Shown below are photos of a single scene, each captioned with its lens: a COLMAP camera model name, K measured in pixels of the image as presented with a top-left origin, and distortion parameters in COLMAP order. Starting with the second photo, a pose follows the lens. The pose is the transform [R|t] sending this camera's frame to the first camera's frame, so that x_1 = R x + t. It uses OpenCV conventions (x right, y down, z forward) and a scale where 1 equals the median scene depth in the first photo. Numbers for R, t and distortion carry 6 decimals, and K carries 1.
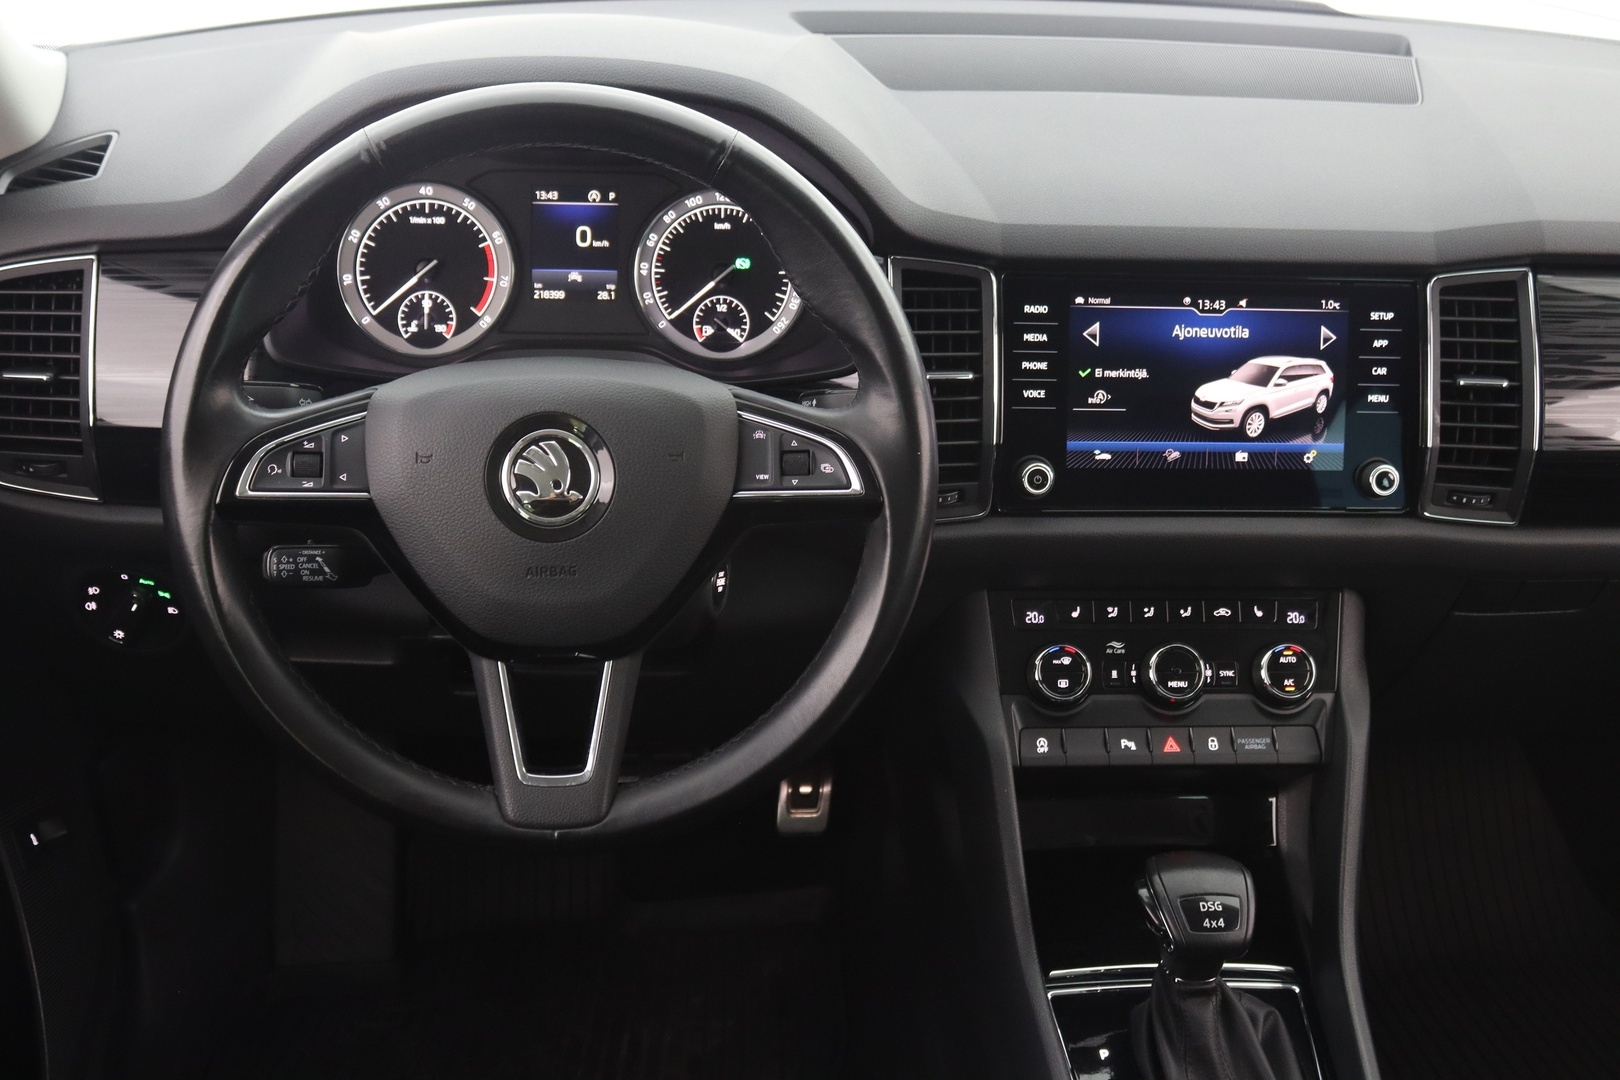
lens RADIAL K [[1800.8, 0, 810.0], [0, 1800.8, 540.0], [0, 0, 1]] dist [-0.121245, 0.197799]
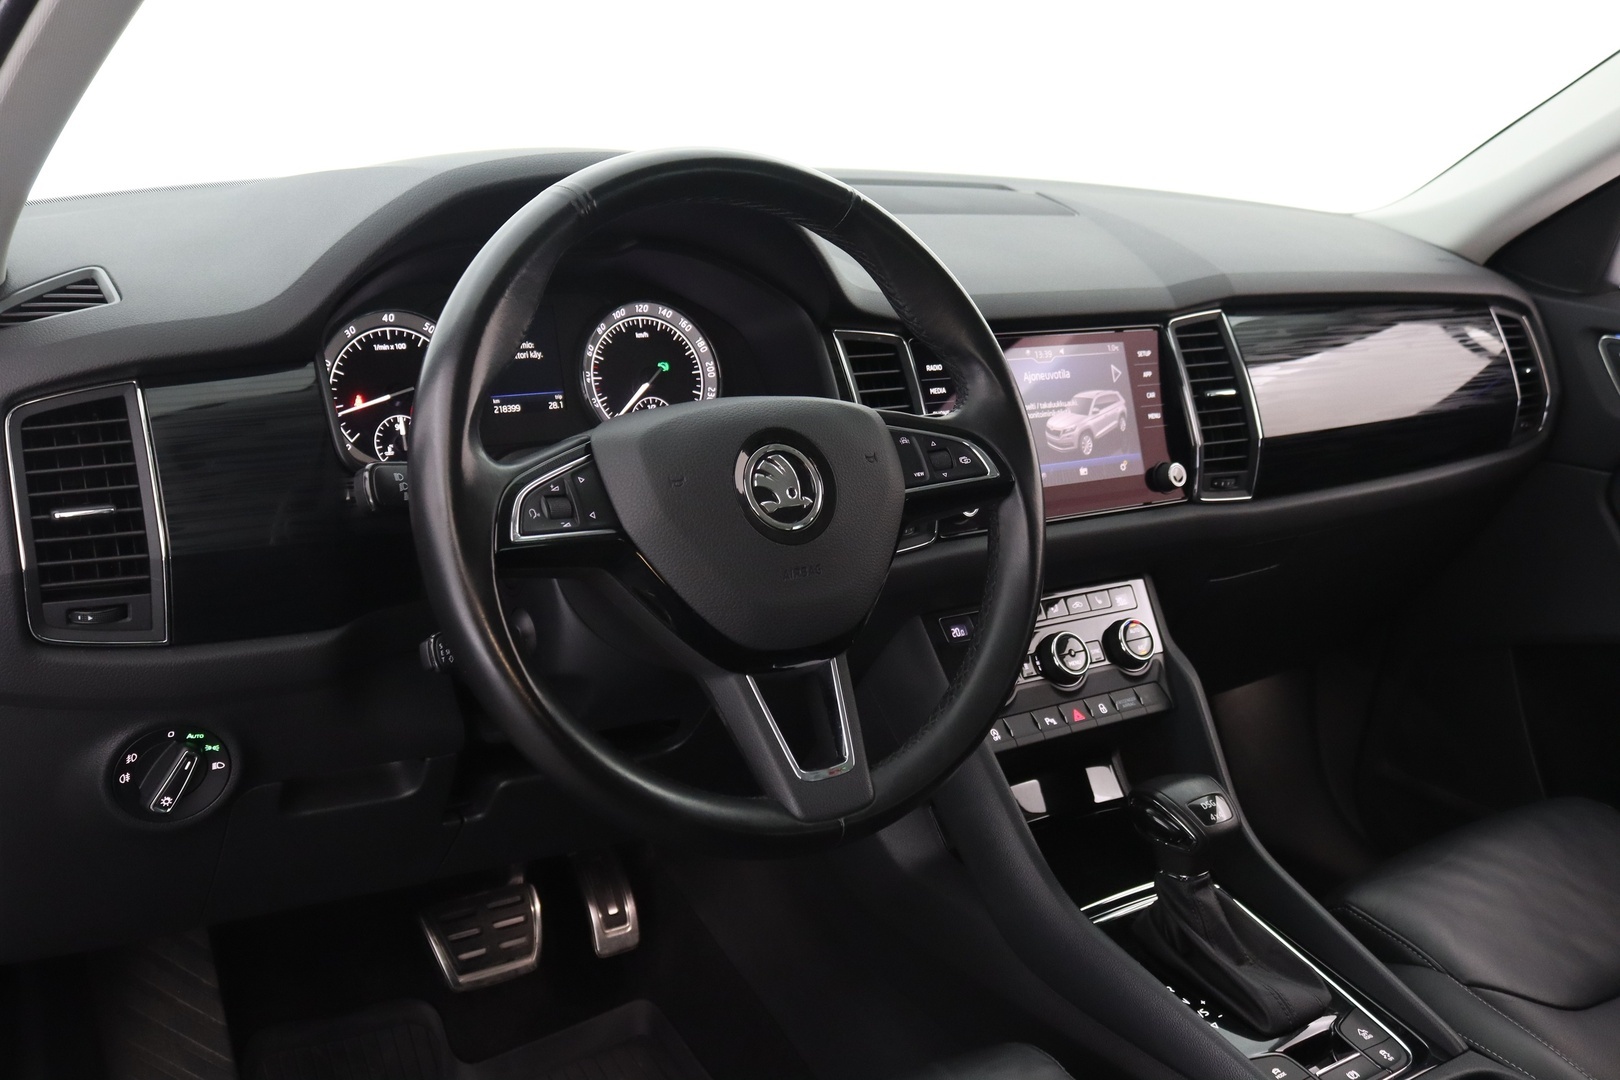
lens RADIAL K [[1588.5, 0, 810.0], [0, 1588.5, 540.0], [0, 0, 1]] dist [-0.125438, -0.002155]
pose [[0.865278, -0.137086, 0.482185, -0.455377], [0.216799, 0.969609, -0.113383, 0.082326], [-0.451988, 0.202645, 0.868701, 0.132660]]
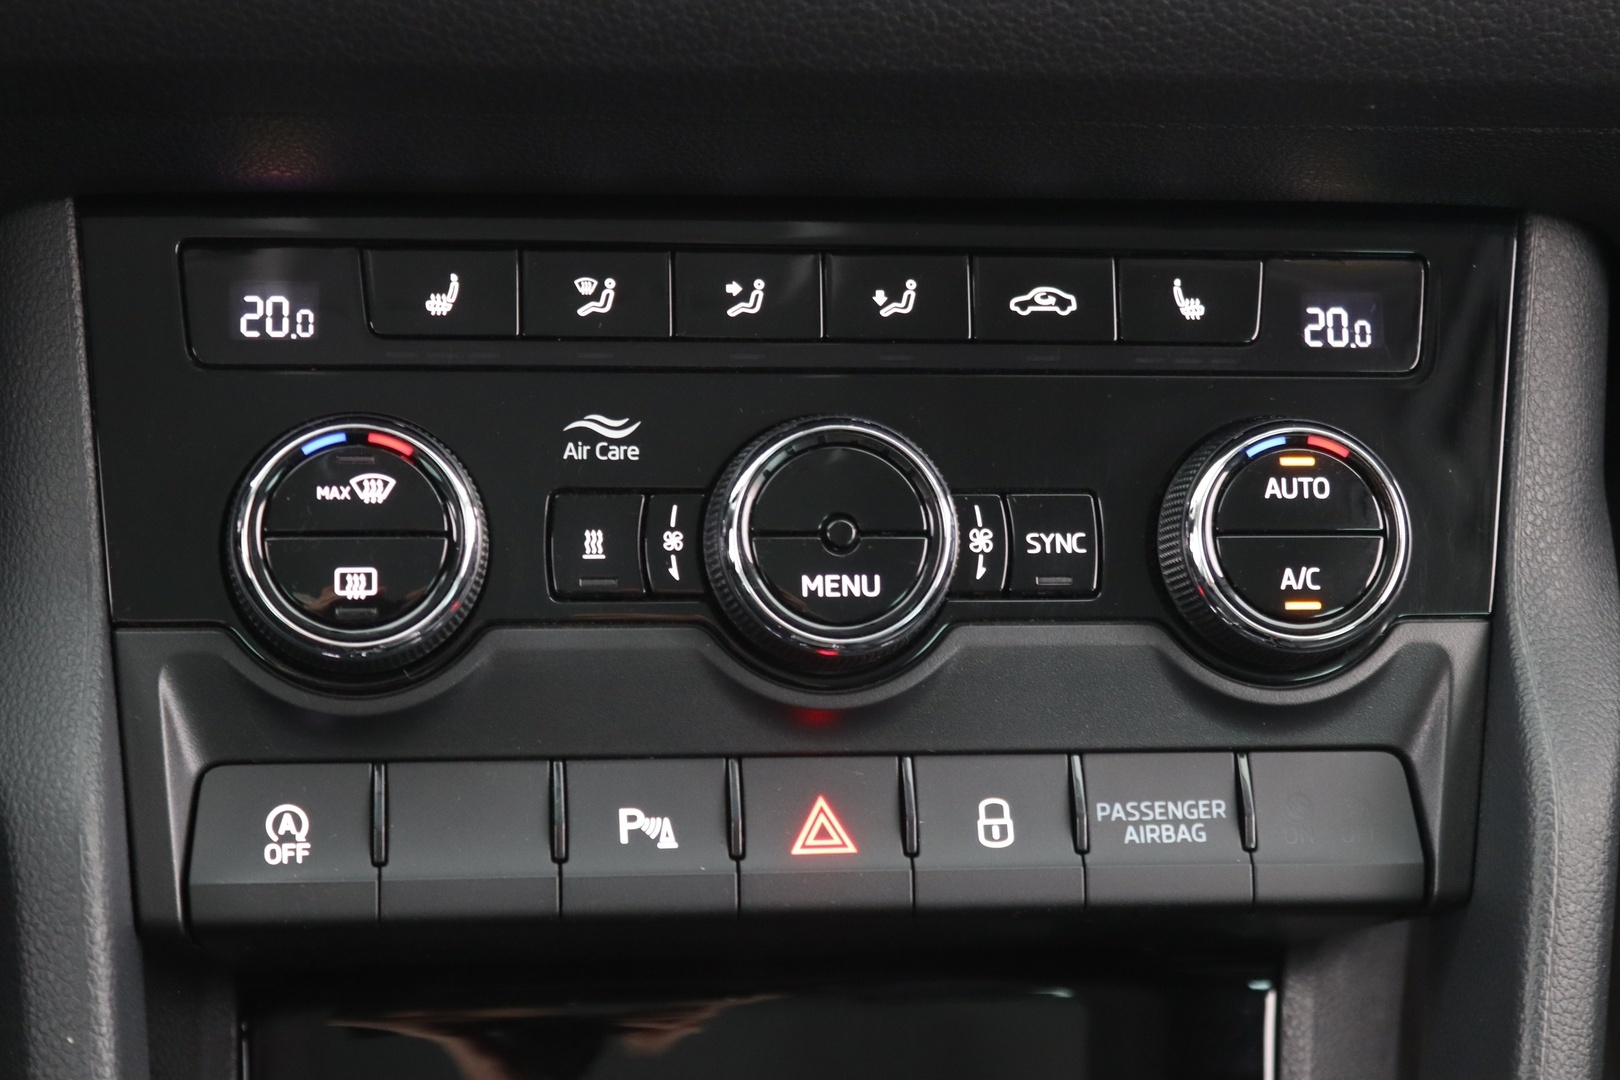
lens RADIAL K [[2904.2, 0, 810.0], [0, 2904.2, 540.0], [0, 0, 1]] dist [0.029320, 0.058950]
pose [[0.998892, -0.000956, 0.047052, 0.182234], [-0.002234, 0.997704, 0.067694, 0.047301], [-0.047009, -0.067724, 0.996596, 0.604308]]
